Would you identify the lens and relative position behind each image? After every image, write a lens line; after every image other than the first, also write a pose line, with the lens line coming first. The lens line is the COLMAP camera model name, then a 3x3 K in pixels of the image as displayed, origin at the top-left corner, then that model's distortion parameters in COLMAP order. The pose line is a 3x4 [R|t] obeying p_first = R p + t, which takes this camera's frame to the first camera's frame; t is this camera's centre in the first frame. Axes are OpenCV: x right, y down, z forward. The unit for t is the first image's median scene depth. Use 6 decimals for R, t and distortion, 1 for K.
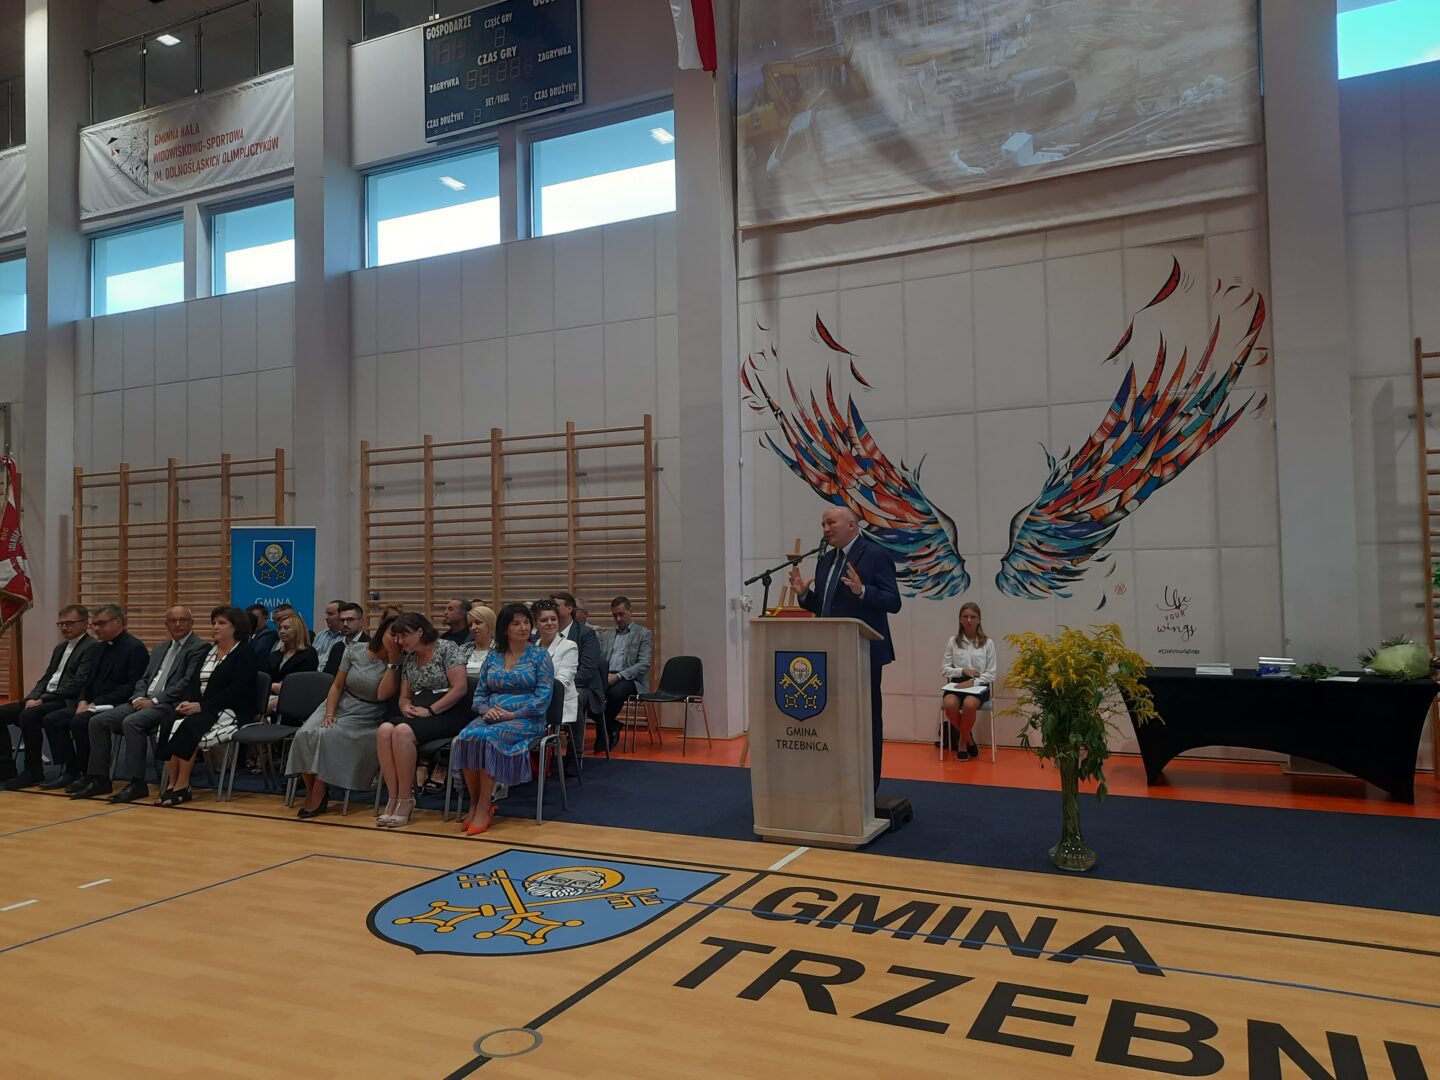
lens RADIAL K [[1051.6, 0, 725.5], [0, 1051.6, 536.7], [0, 0, 1]] dist [0.064858, -0.061800]
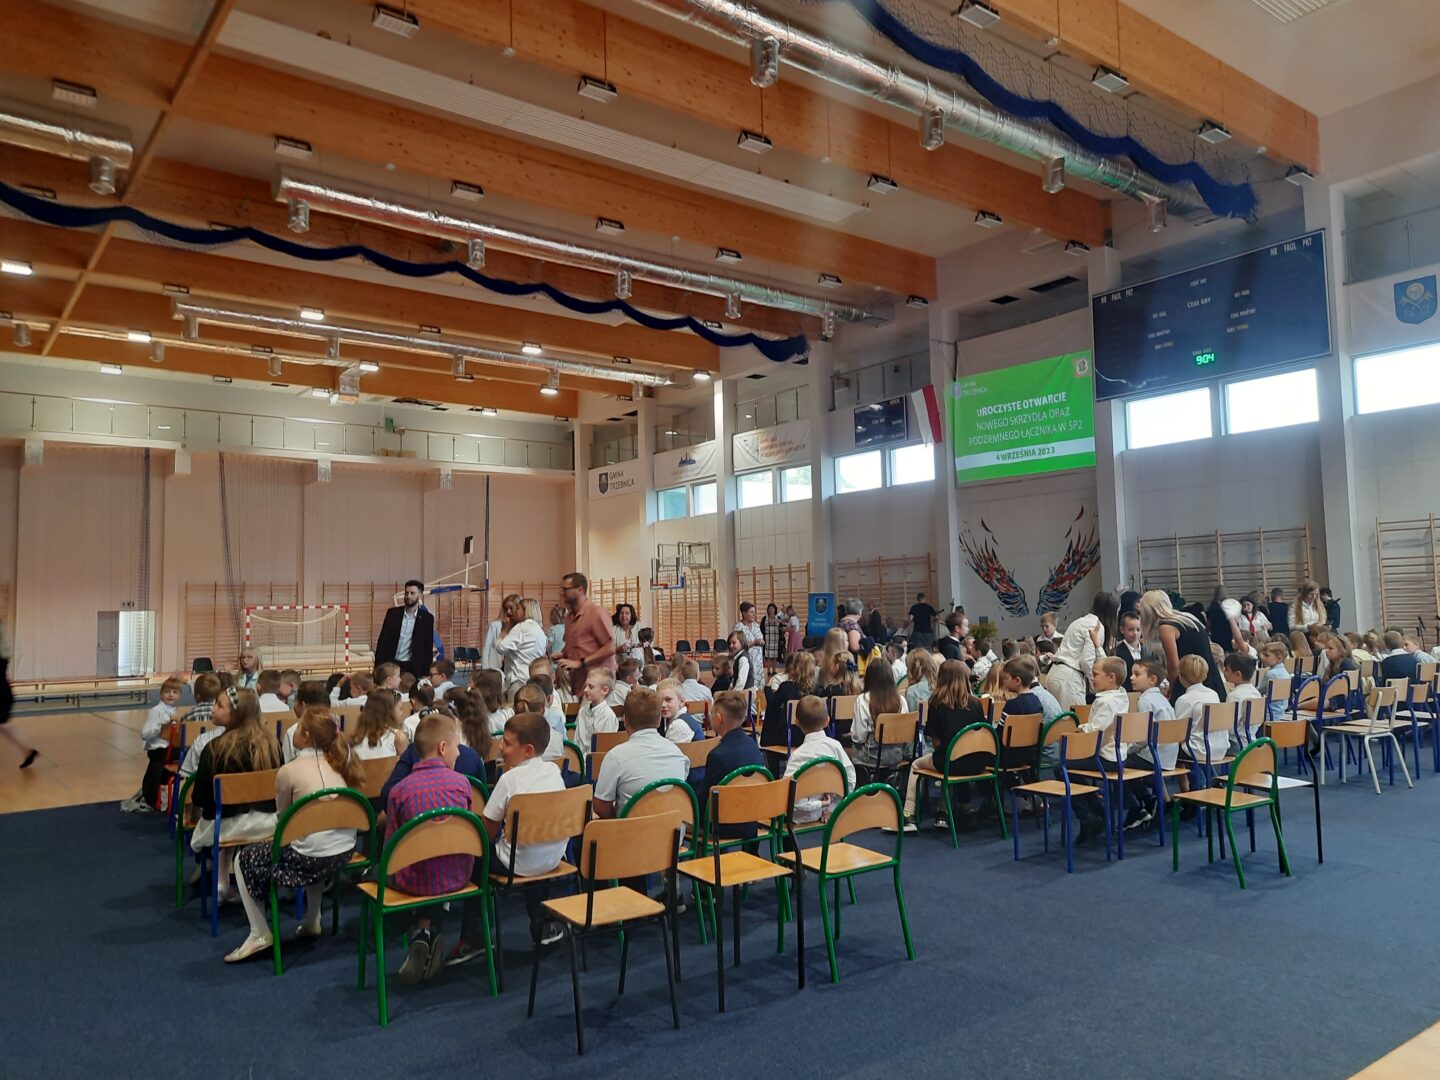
lens RADIAL K [[1047.5, 0, 719.9], [0, 1047.5, 535.4], [0, 0, 1]] dist [0.064976, -0.068759]
pose [[0.891714, -0.038623, -0.450947, 0.766973], [0.027617, 0.999139, -0.030965, -0.098548], [0.451755, 0.015158, 0.892013, -1.945166]]
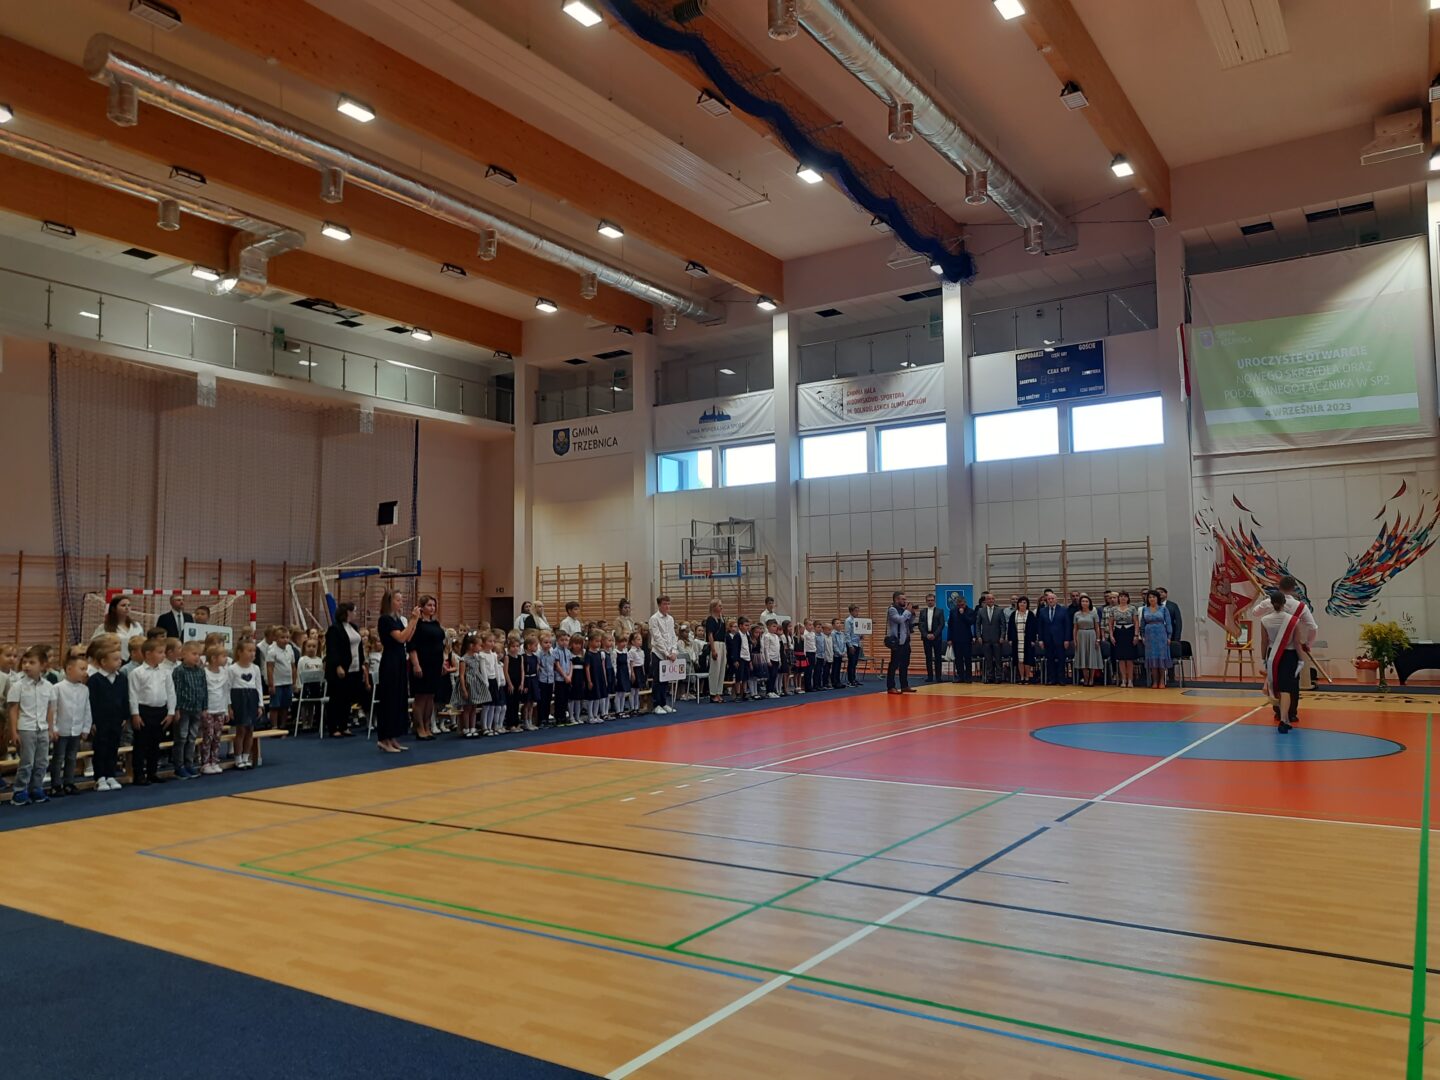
lens RADIAL K [[1047.5, 0, 719.9], [0, 1047.5, 535.4], [0, 0, 1]] dist [0.064976, -0.068759]
pose [[0.989393, -0.006967, -0.145097, -0.713711], [0.001942, 0.999394, -0.034744, -0.043125], [0.145251, 0.034094, 0.988807, -1.505371]]
